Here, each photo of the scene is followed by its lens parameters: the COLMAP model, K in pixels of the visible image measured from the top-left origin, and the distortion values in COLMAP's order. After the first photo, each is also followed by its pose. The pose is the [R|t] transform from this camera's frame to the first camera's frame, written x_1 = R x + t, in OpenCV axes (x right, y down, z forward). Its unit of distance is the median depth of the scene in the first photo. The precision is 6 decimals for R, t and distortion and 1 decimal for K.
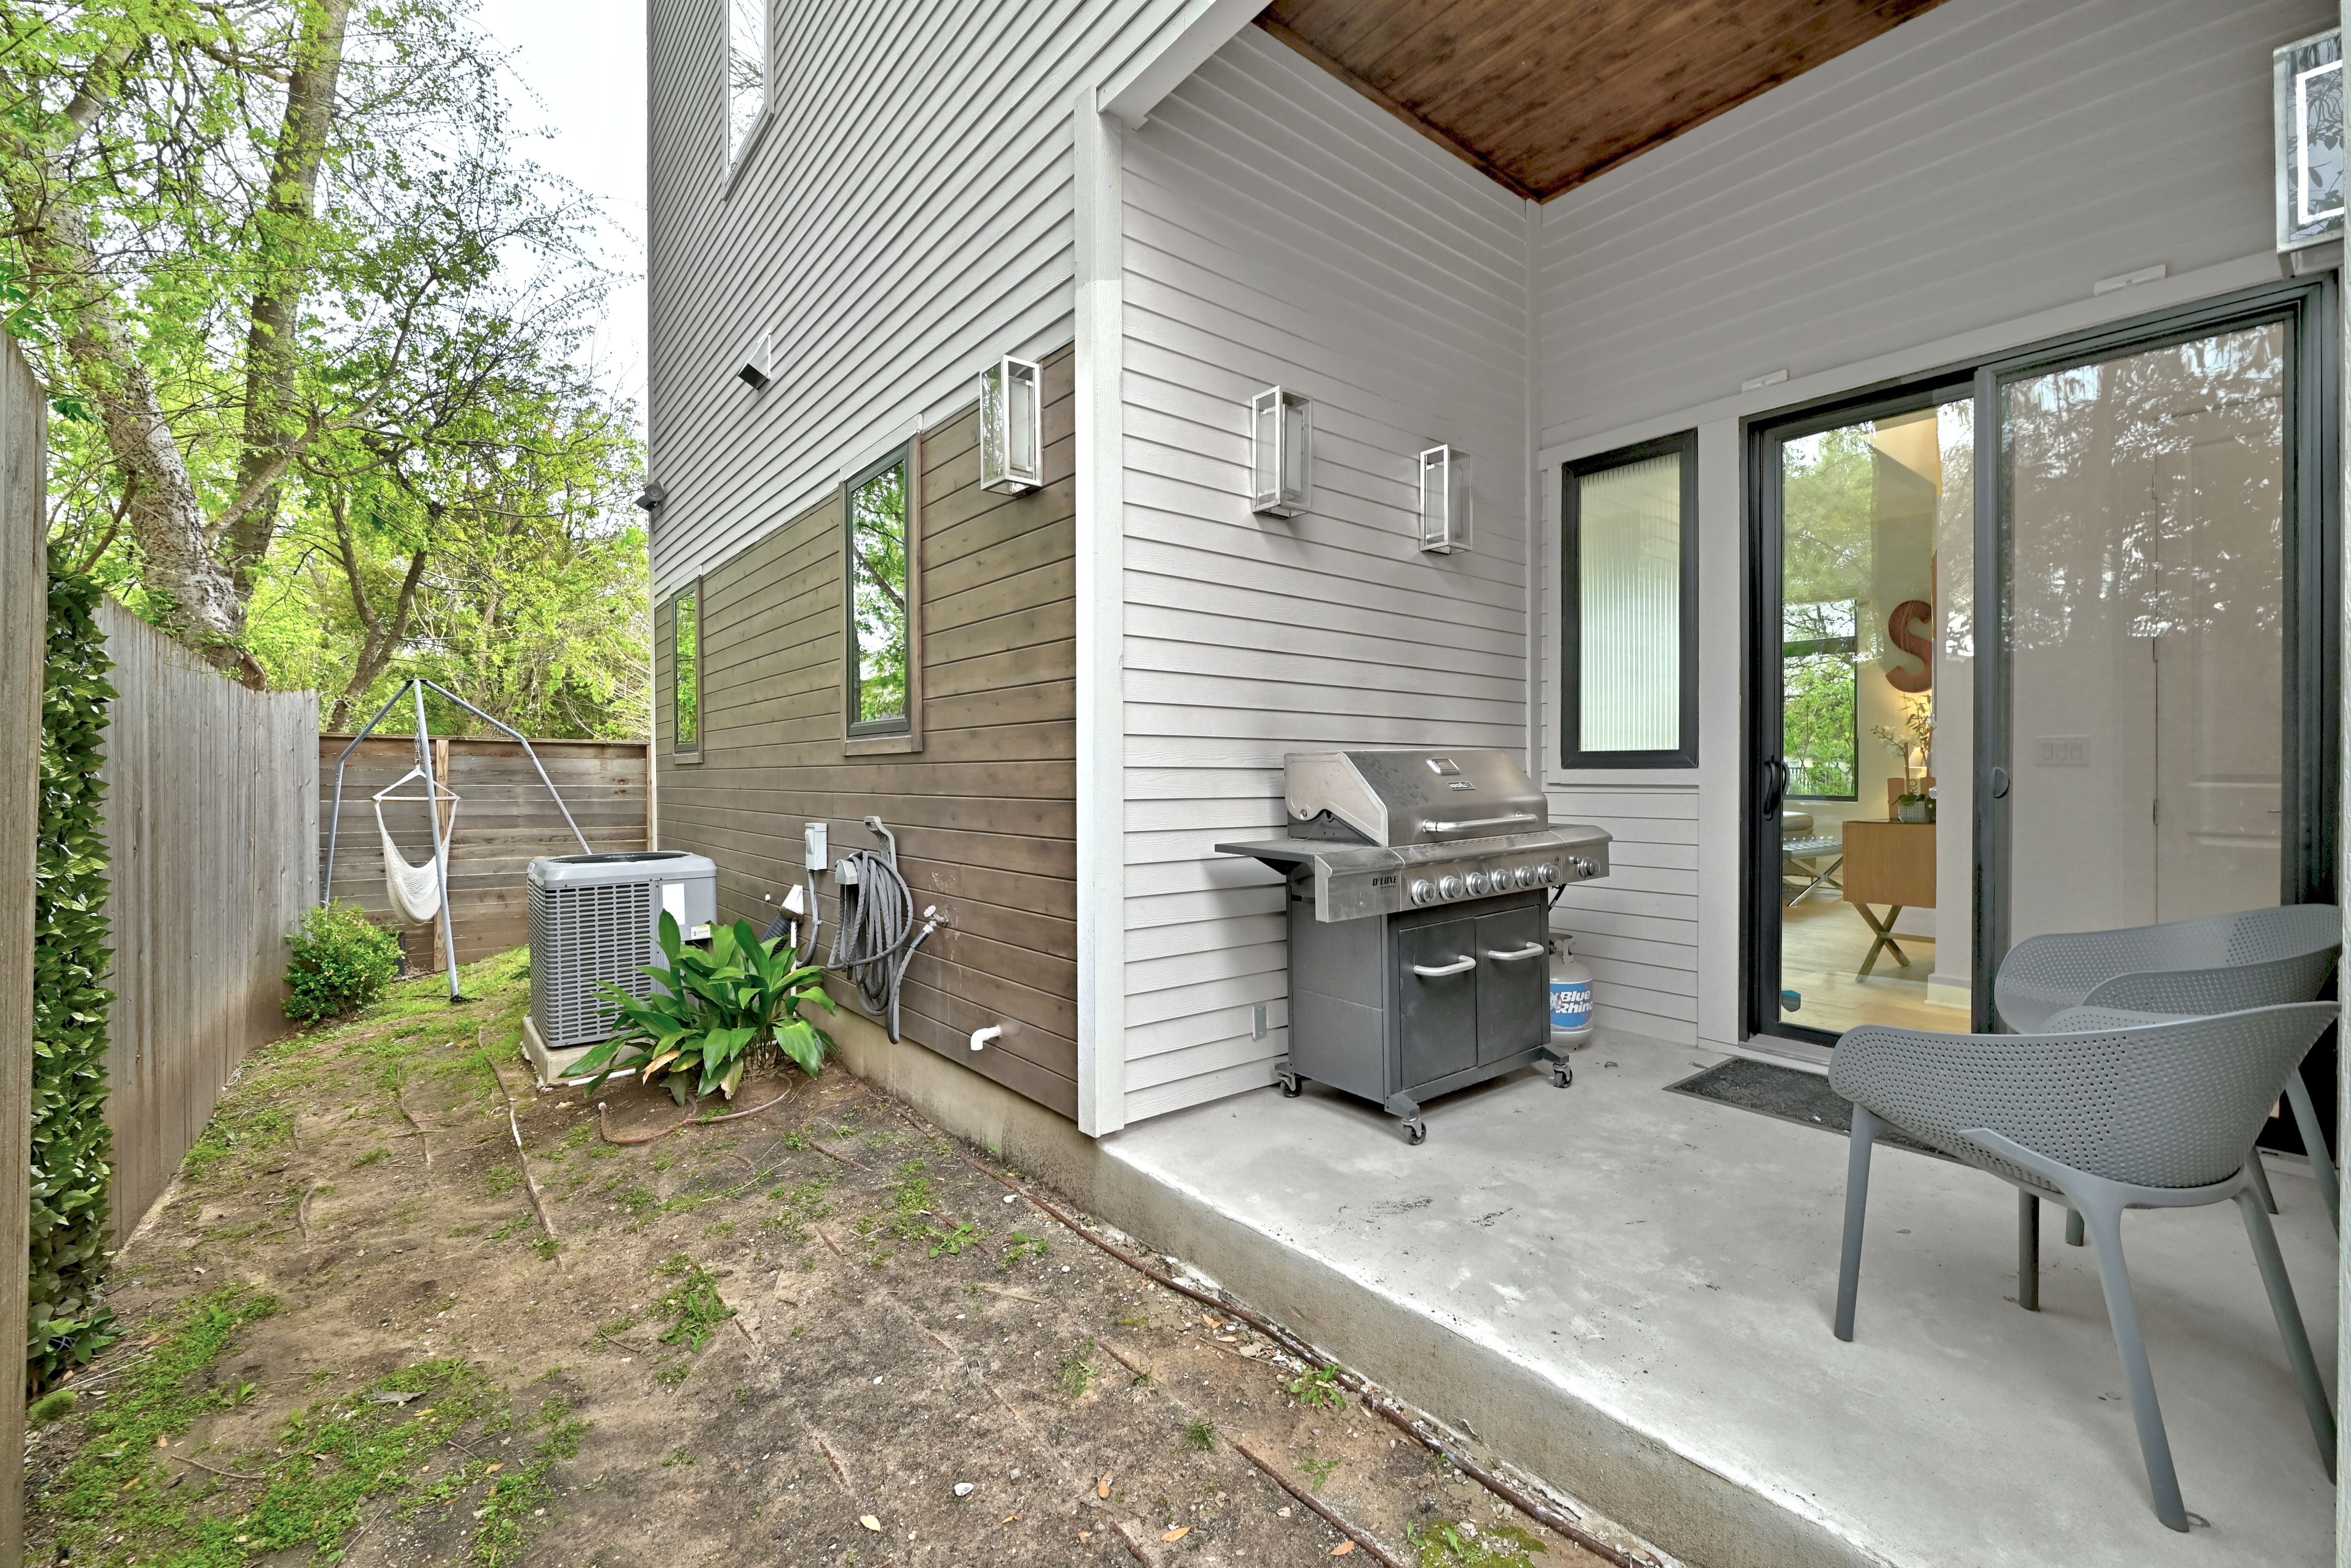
lens RADIAL K [[993.9, 0, 1175.1], [0, 993.9, 770.9], [0, 0, 1]] dist [-0.003458, -0.000037]
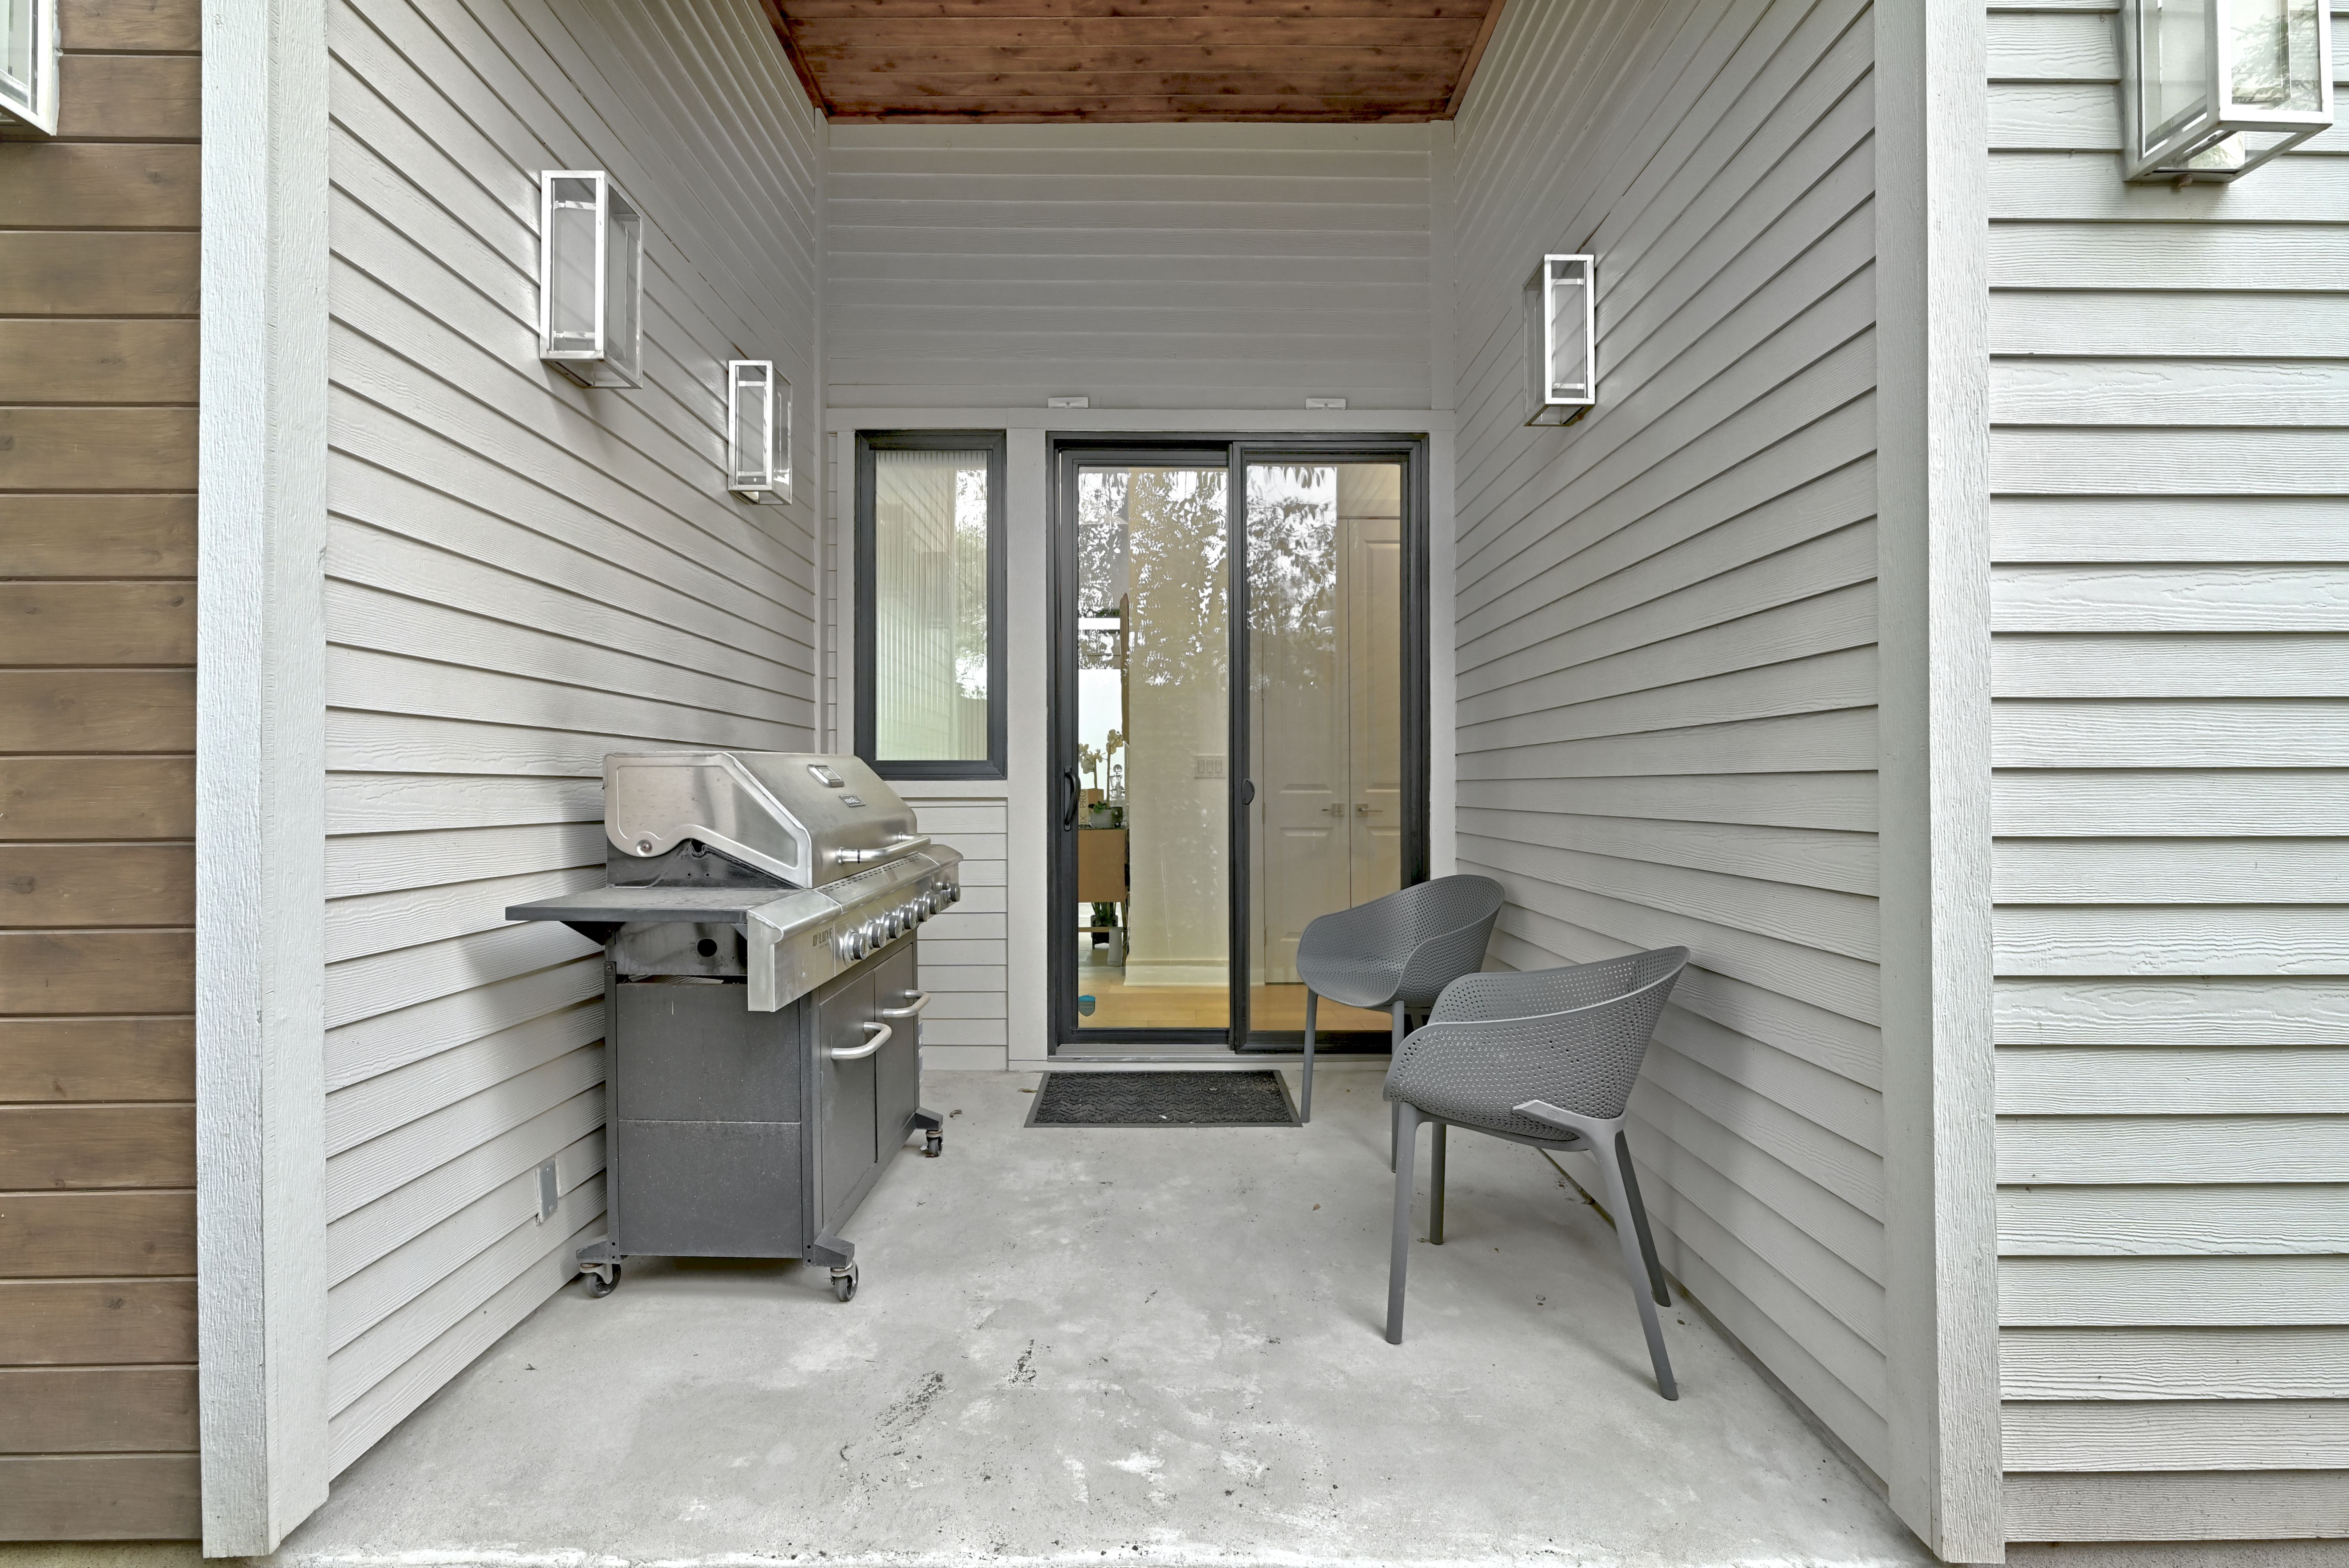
lens RADIAL K [[1002.3, 0, 1175.2], [0, 1002.3, 769.9], [0, 0, 1]] dist [0.000732, -0.000906]
pose [[0.618591, 0.014597, 0.785577, -0.166980], [-0.005399, 0.999883, -0.014328, 0.000622], [-0.785694, 0.004622, 0.618598, 0.317640]]
